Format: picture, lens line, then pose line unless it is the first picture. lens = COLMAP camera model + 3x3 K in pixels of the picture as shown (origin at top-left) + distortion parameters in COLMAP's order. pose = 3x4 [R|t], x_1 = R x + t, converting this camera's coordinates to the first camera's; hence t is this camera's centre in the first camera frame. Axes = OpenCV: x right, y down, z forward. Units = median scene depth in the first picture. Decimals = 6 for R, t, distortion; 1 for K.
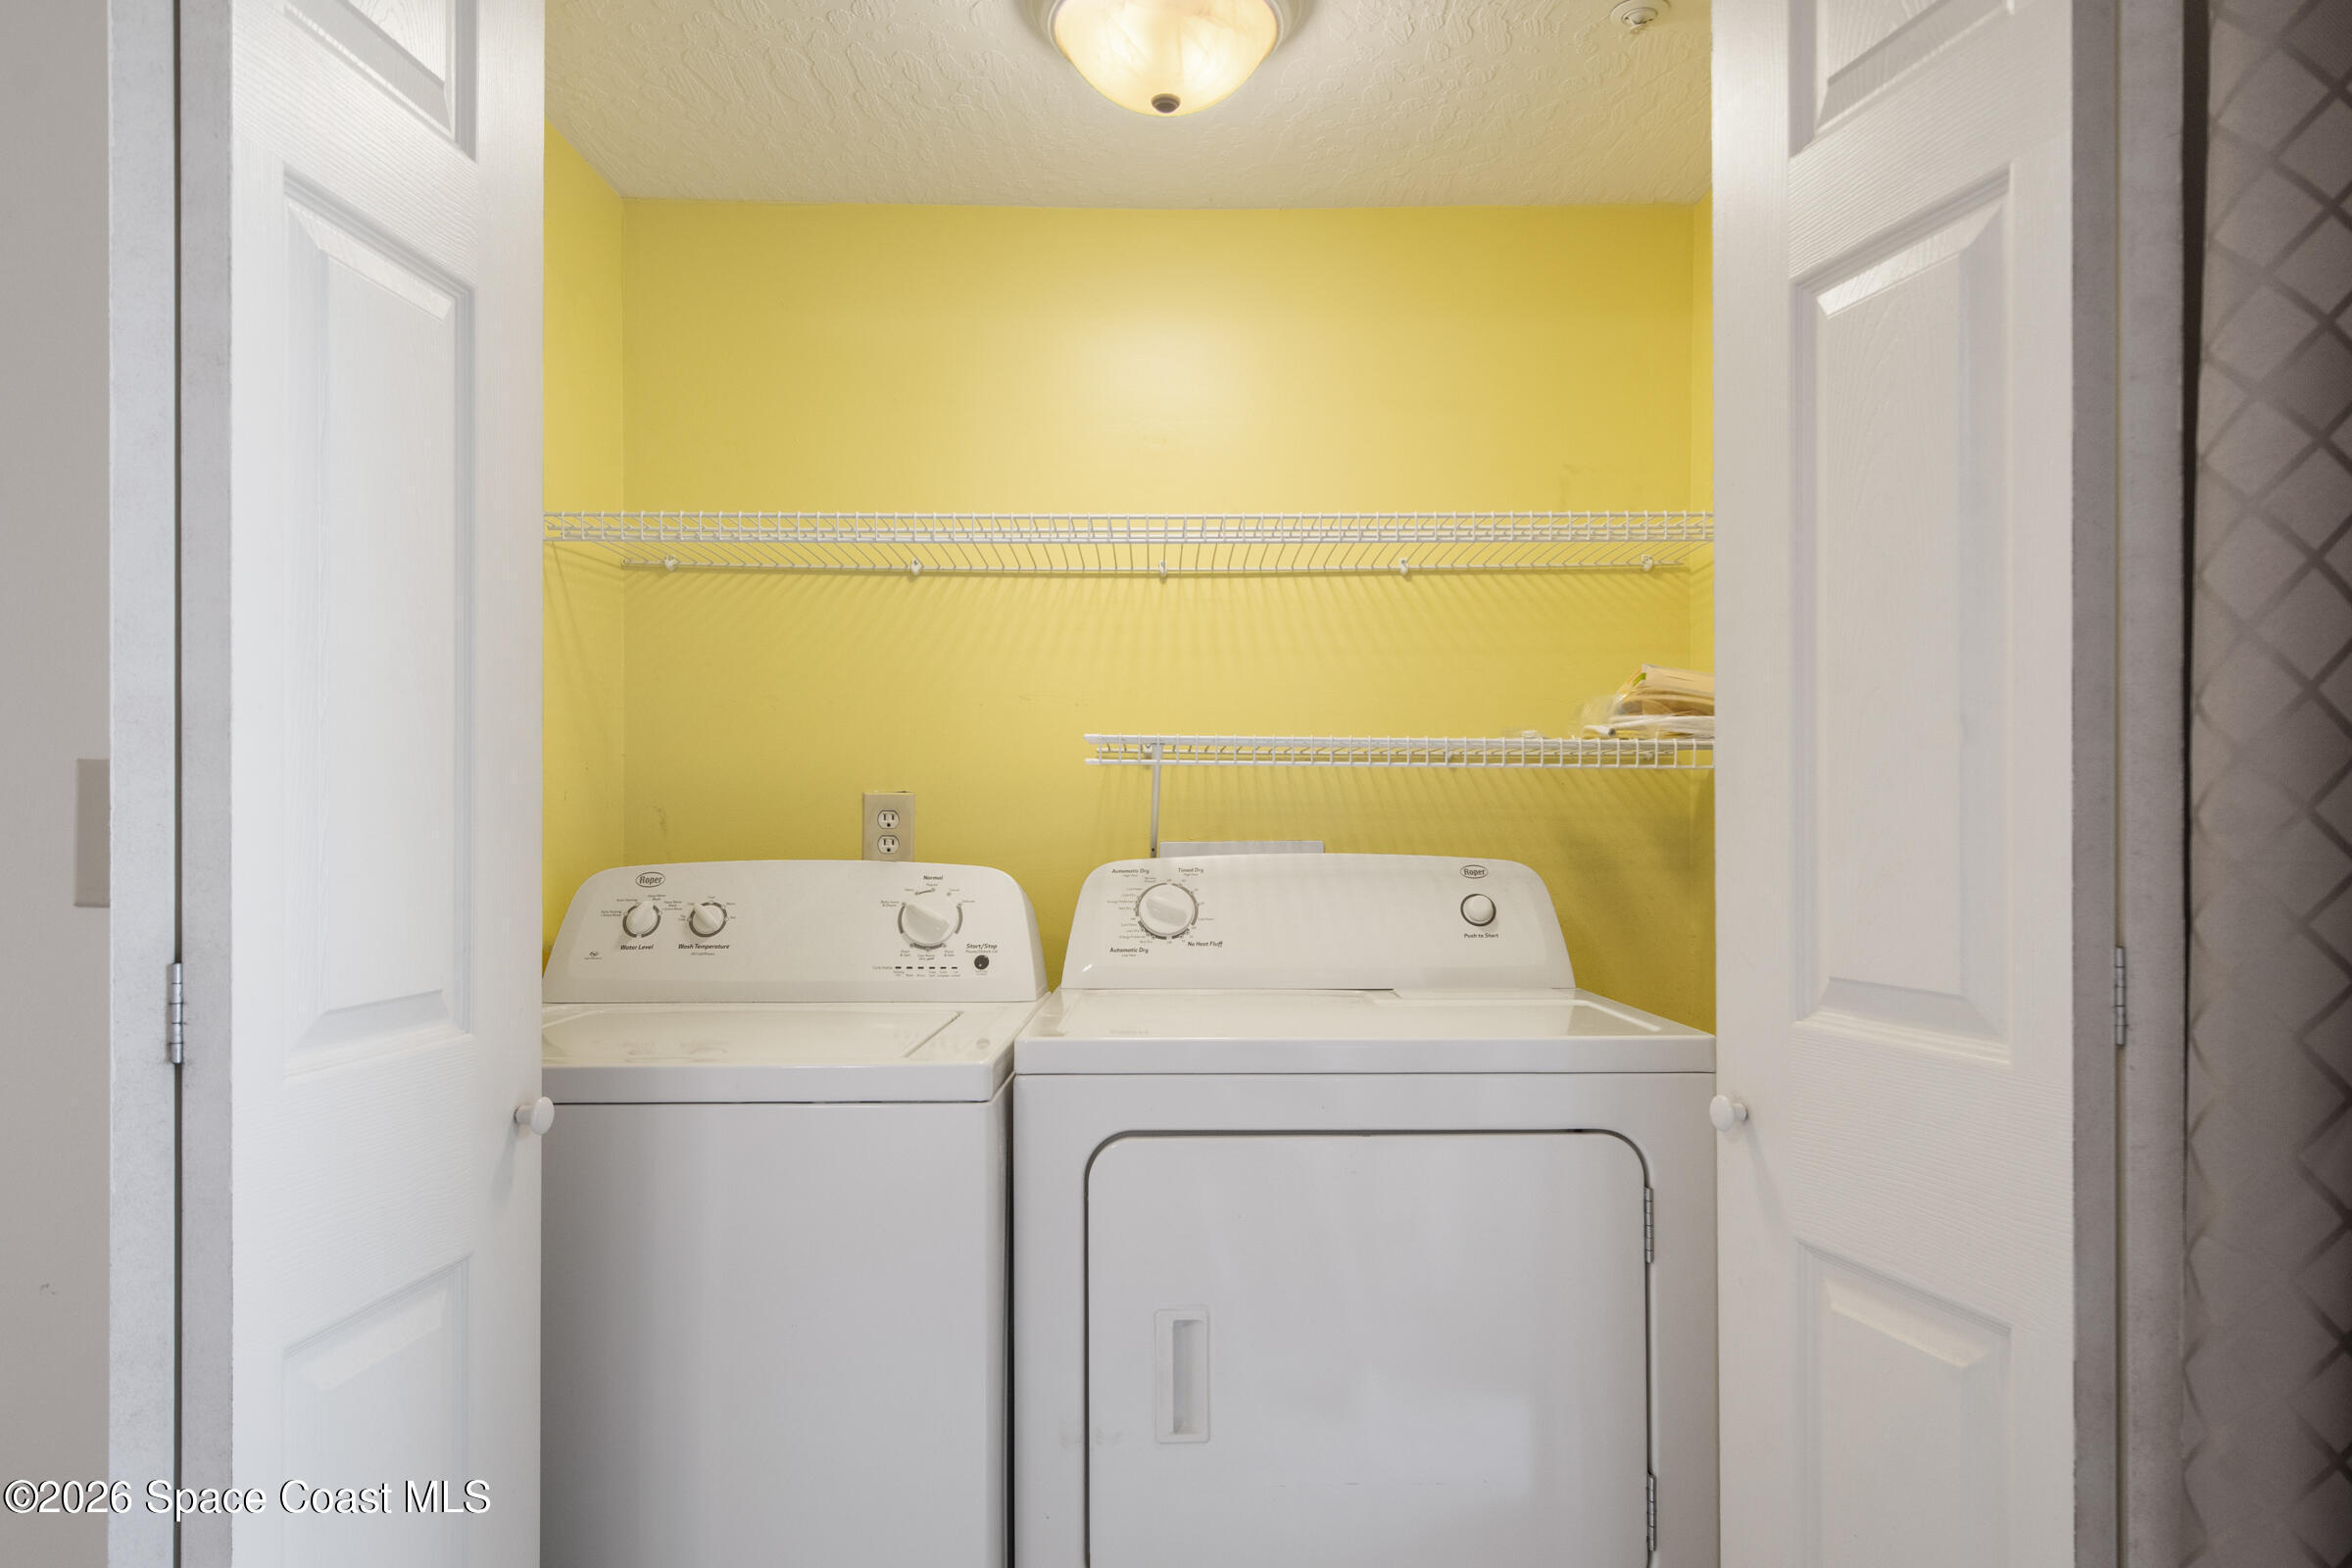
lens RADIAL K [[1437.6, 0, 1178.7], [0, 1437.6, 804.1], [0, 0, 1]] dist [0.005031, 0.000508]
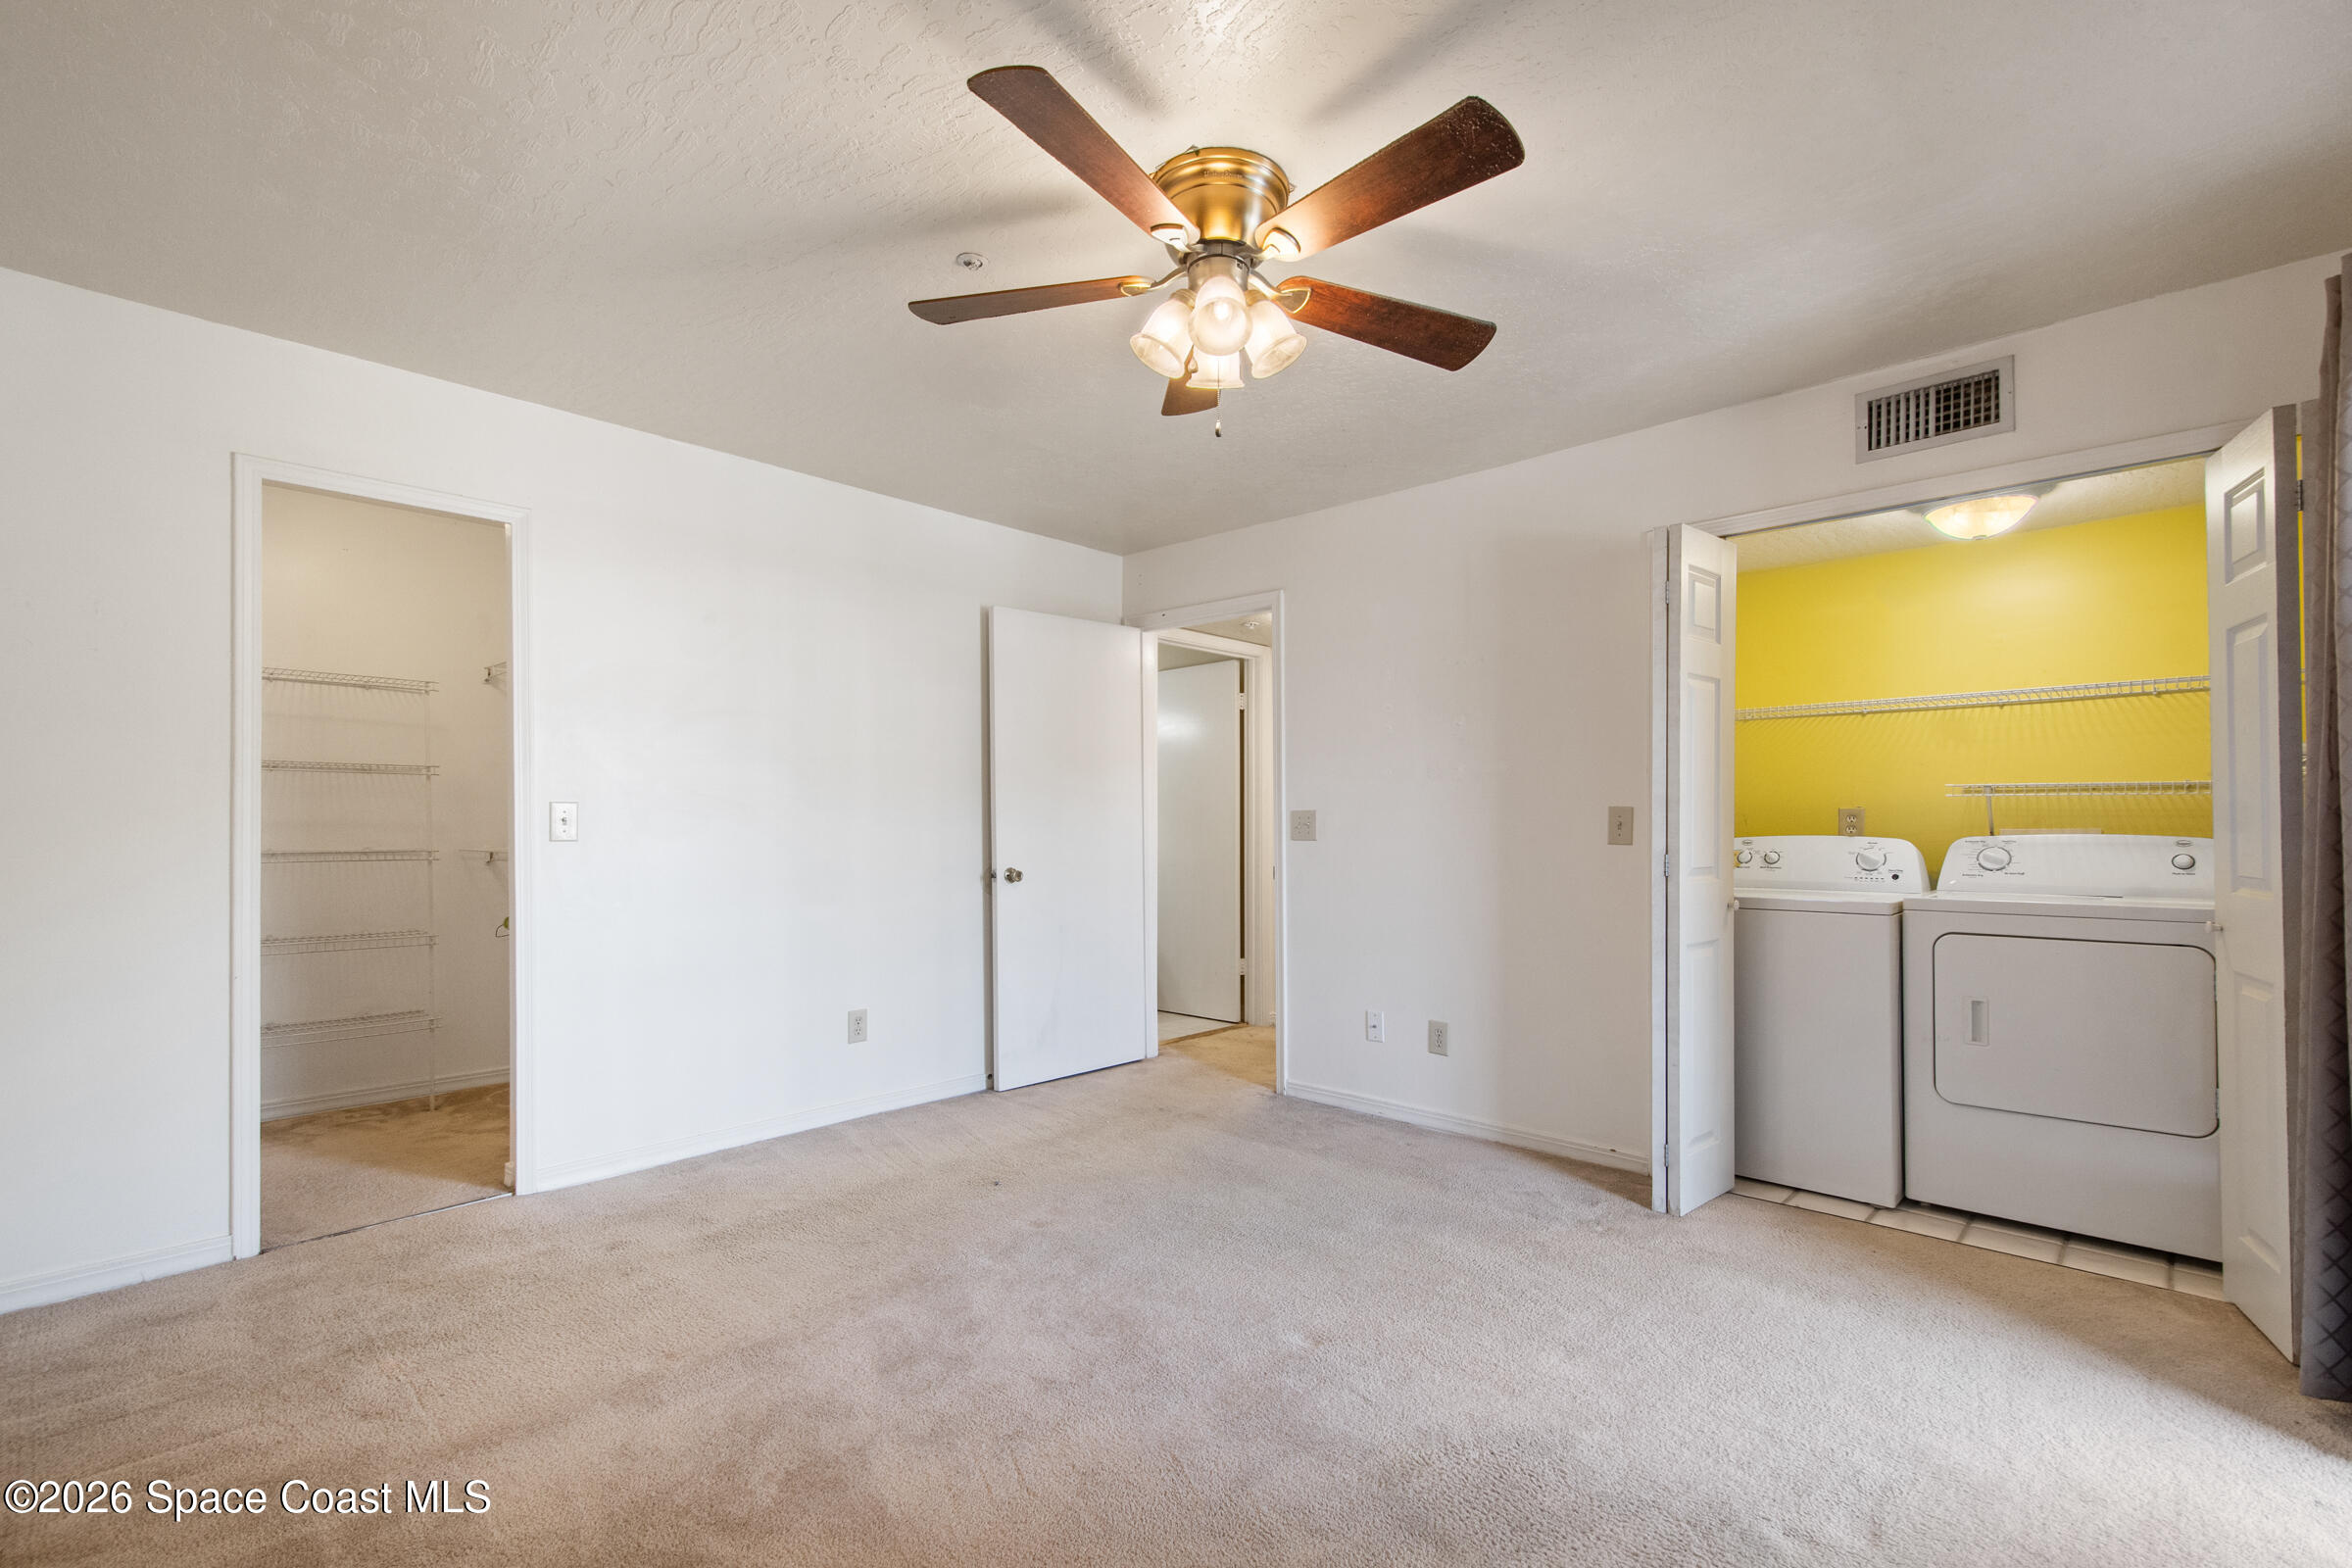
lens RADIAL K [[1037.8, 0, 1194.2], [0, 1037.8, 829.2], [0, 0, 1]] dist [0.017172, -0.005184]
pose [[0.721348, 0.002269, -0.692569, 0.228867], [0.015258, 0.999700, 0.019168, -0.024320], [0.692405, -0.024394, 0.721097, -1.089904]]
